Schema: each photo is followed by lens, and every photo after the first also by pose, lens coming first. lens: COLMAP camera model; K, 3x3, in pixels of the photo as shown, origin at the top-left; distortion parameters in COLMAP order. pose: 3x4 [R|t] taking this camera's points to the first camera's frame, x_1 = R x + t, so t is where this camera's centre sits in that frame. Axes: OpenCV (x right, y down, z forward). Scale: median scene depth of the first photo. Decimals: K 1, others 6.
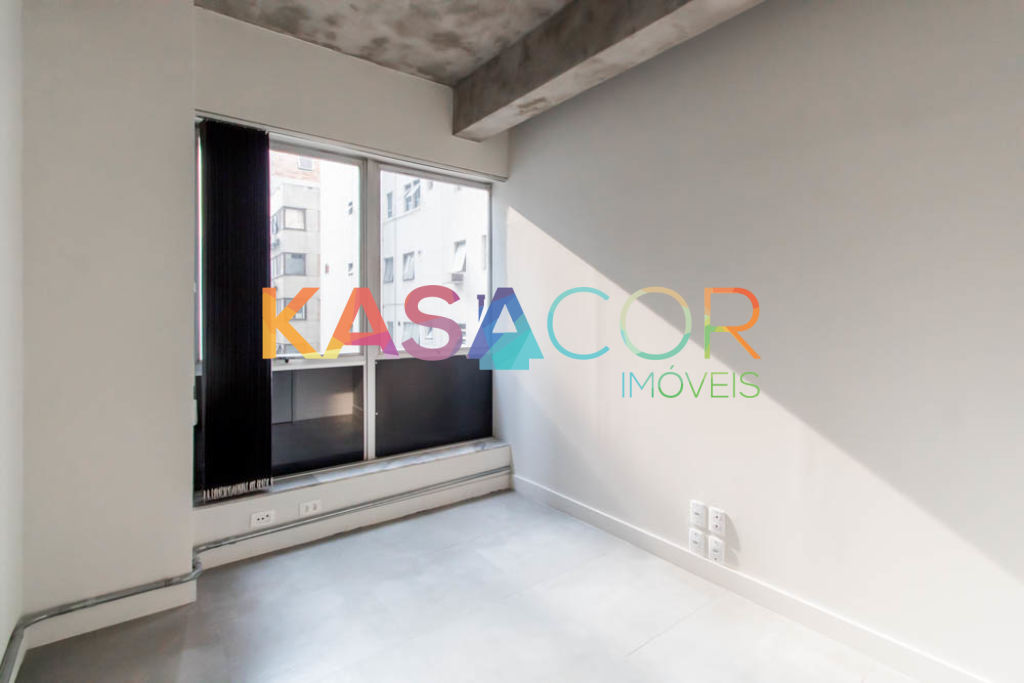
lens RADIAL K [[473.6, 0, 516.8], [0, 473.6, 318.1], [0, 0, 1]] dist [-0.016757, -0.000195]
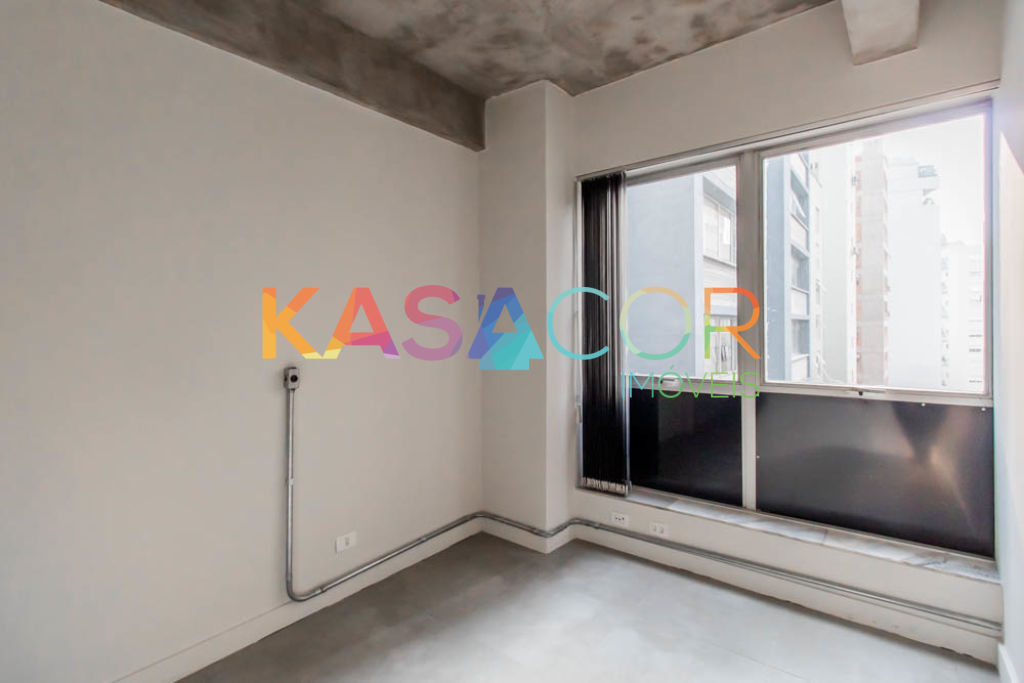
lens RADIAL K [[478.2, 0, 513.8], [0, 478.2, 334.7], [0, 0, 1]] dist [0.000720, 0.000589]
pose [[0.251528, 0.004611, -0.967839, 0.467772], [0.002904, 0.999981, 0.005519, -0.019832], [0.967846, -0.004199, 0.251509, 0.440974]]
